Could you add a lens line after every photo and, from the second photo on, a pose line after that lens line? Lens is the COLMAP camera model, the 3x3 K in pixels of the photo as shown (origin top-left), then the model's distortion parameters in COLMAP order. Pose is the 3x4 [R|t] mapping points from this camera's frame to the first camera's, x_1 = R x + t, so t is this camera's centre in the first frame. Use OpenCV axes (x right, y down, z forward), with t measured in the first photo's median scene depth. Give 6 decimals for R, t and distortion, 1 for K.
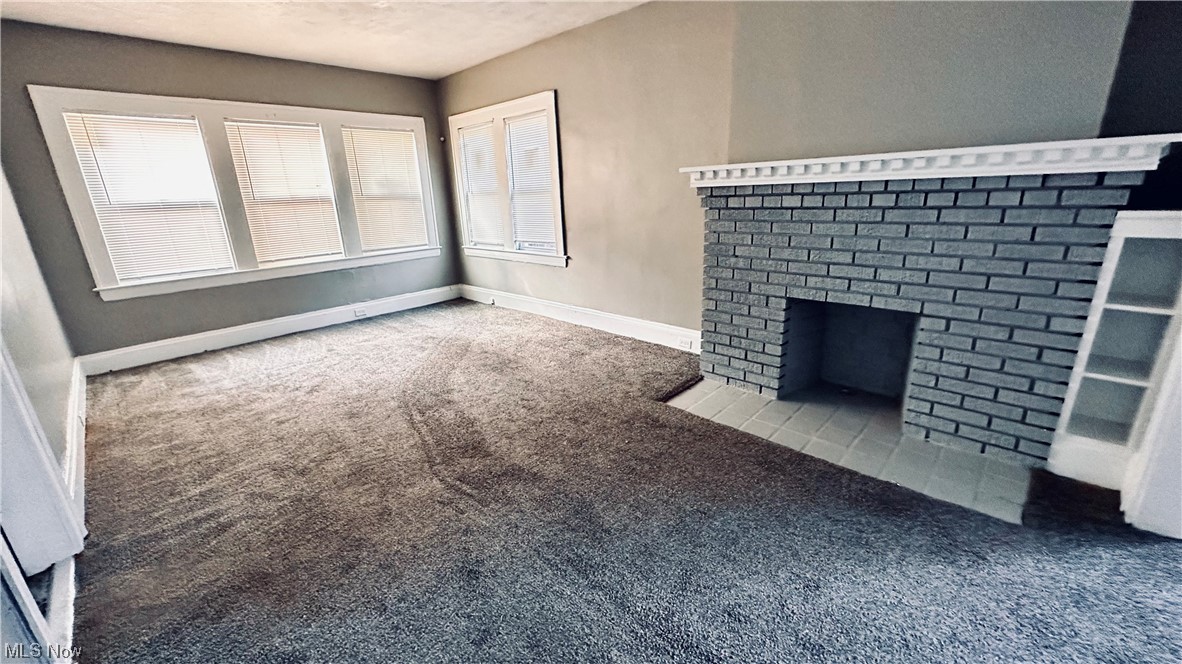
lens RADIAL K [[469.0, 0, 588.8], [0, 469.0, 334.3], [0, 0, 1]] dist [-0.000708, -0.000398]
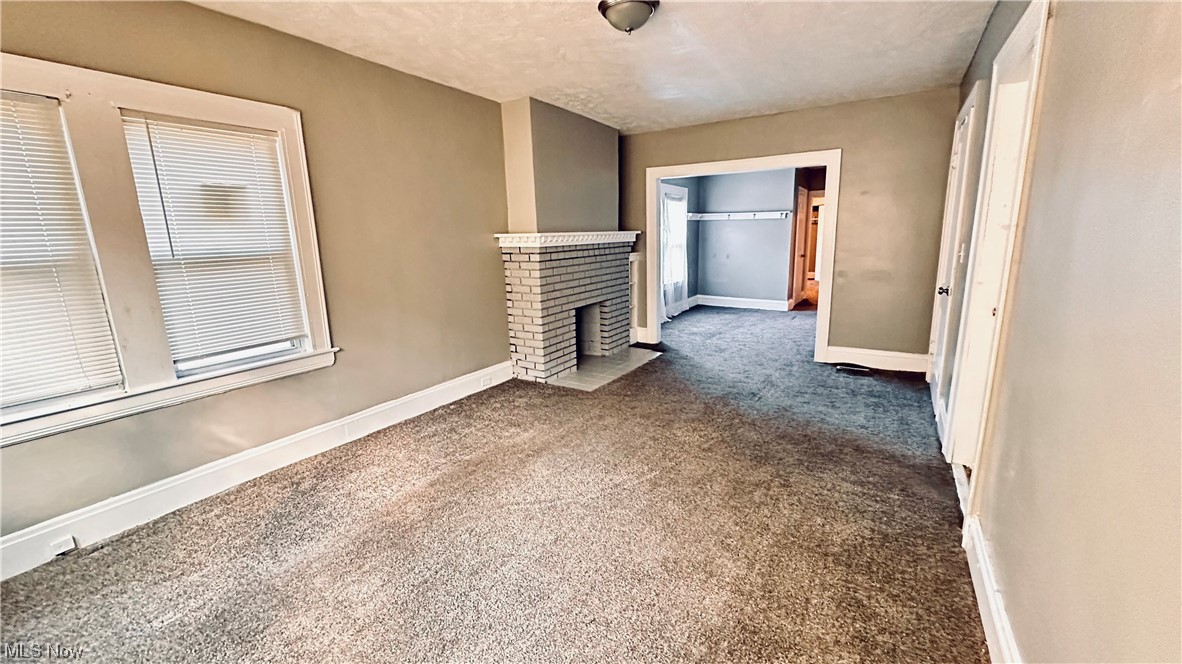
lens RADIAL K [[469.0, 0, 589.8], [0, 469.0, 328.6], [0, 0, 1]] dist [-0.000708, -0.000398]
pose [[-0.203789, -0.148593, 0.967673, -1.265715], [0.321207, 0.923554, 0.209463, -0.351051], [-0.924822, 0.353509, -0.140481, 1.201603]]
